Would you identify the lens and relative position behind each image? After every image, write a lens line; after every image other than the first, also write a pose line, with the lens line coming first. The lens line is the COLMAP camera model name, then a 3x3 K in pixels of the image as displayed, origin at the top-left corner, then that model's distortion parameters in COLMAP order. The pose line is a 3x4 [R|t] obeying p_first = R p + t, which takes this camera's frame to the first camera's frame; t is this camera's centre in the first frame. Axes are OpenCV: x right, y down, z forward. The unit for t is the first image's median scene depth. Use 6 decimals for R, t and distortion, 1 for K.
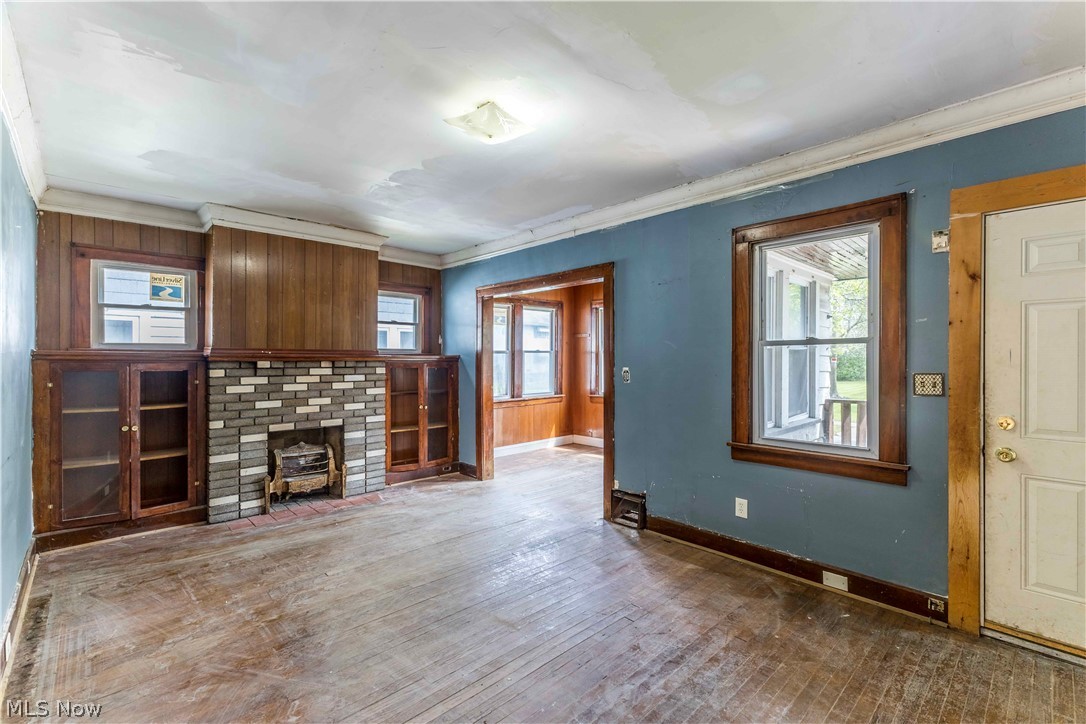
lens RADIAL K [[470.5, 0, 541.8], [0, 470.5, 359.9], [0, 0, 1]] dist [0.008203, -0.000737]
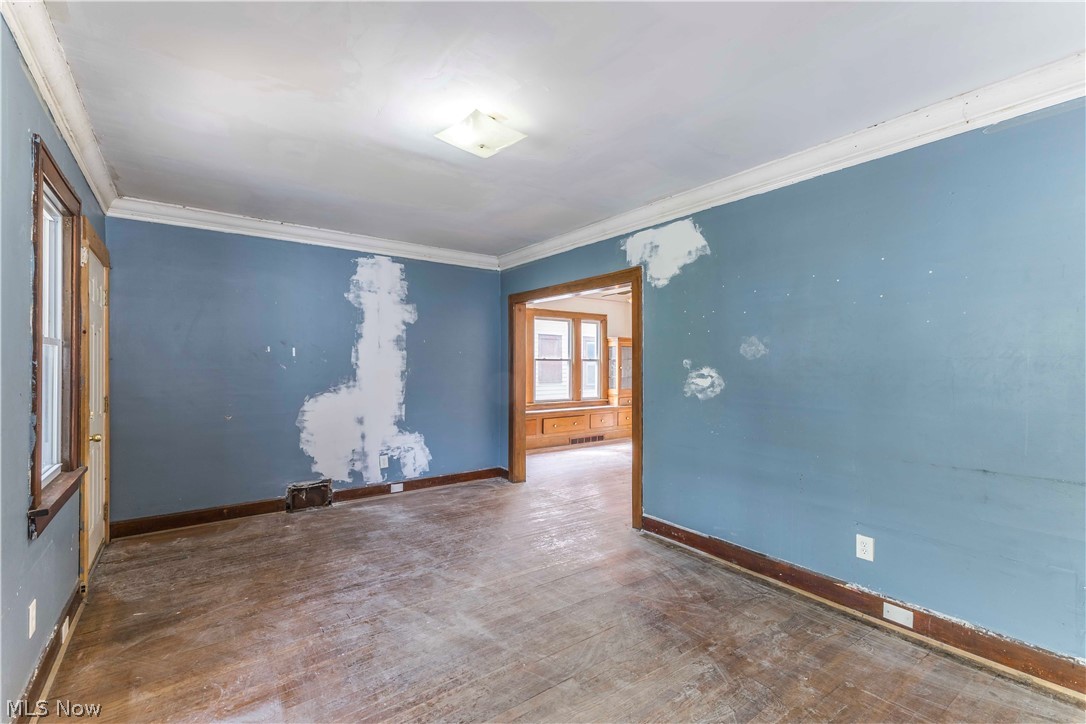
lens RADIAL K [[470.5, 0, 543.3], [0, 470.5, 361.7], [0, 0, 1]] dist [0.008203, -0.000737]
pose [[-0.993586, -0.001704, 0.113070, -0.361916], [-0.001821, 0.999998, -0.000933, -0.006594], [-0.113068, -0.001132, -0.993587, 2.025521]]
